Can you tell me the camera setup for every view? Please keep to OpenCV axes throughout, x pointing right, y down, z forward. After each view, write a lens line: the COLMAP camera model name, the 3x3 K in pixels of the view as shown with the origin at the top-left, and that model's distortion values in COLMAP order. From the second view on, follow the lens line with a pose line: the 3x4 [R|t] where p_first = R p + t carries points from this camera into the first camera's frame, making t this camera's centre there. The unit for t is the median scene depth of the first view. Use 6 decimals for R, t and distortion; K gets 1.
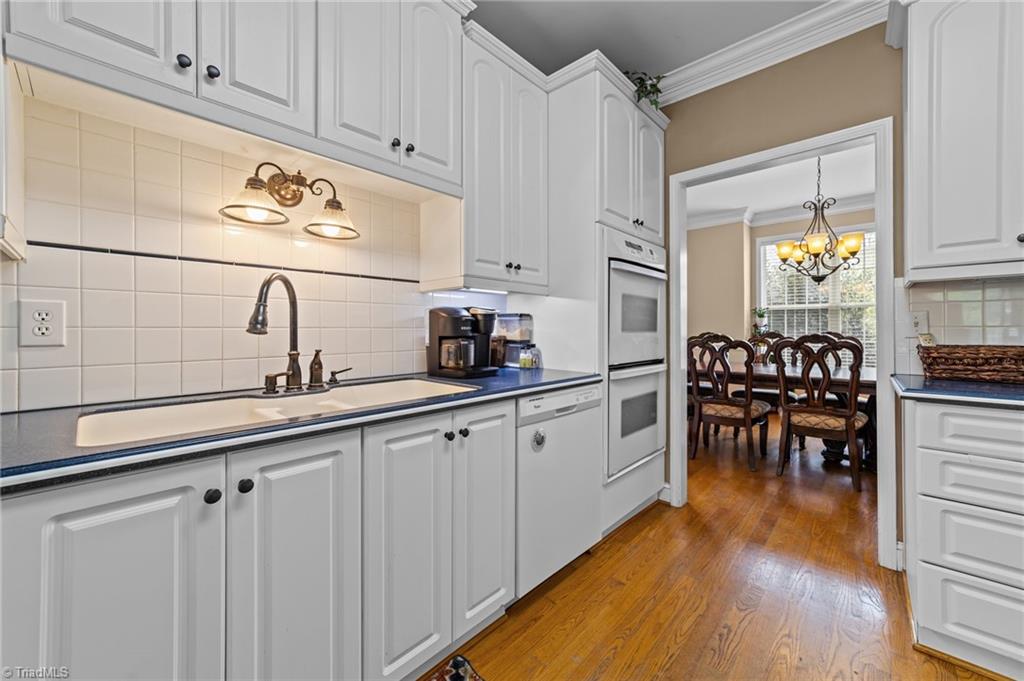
lens RADIAL K [[392.2, 0, 512.3], [0, 392.2, 332.2], [0, 0, 1]] dist [-0.009326, 0.000954]
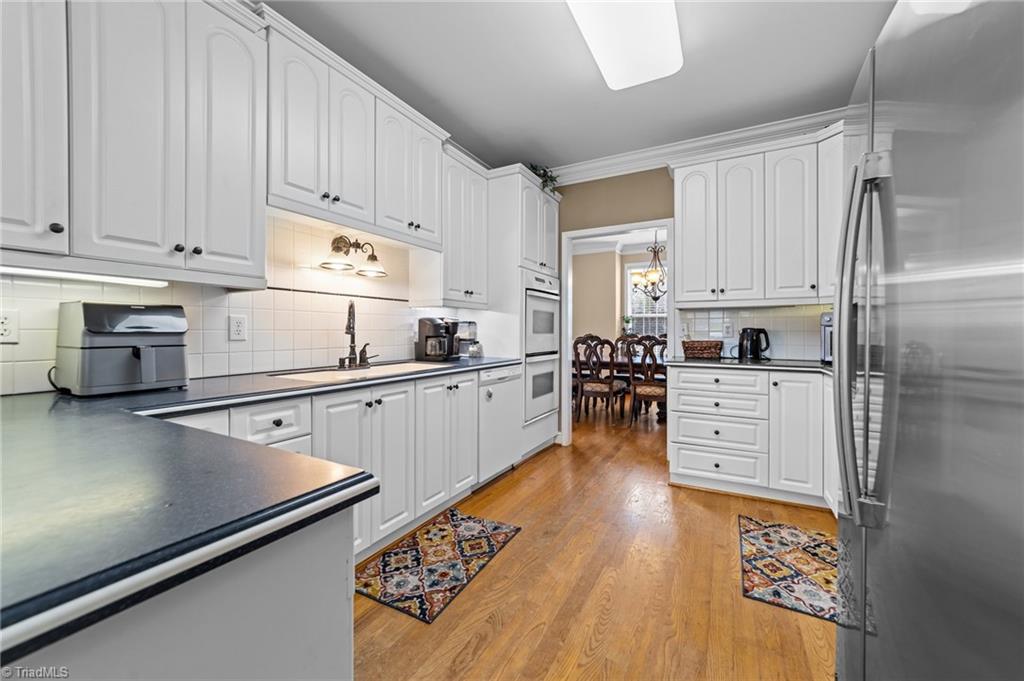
lens RADIAL K [[392.2, 0, 512.6], [0, 392.2, 337.0], [0, 0, 1]] dist [-0.009326, 0.000954]
pose [[0.969942, 0.000555, 0.243334, -0.203570], [-0.002578, 0.999965, 0.007996, 0.000922], [-0.243321, -0.008383, 0.969909, -0.571839]]
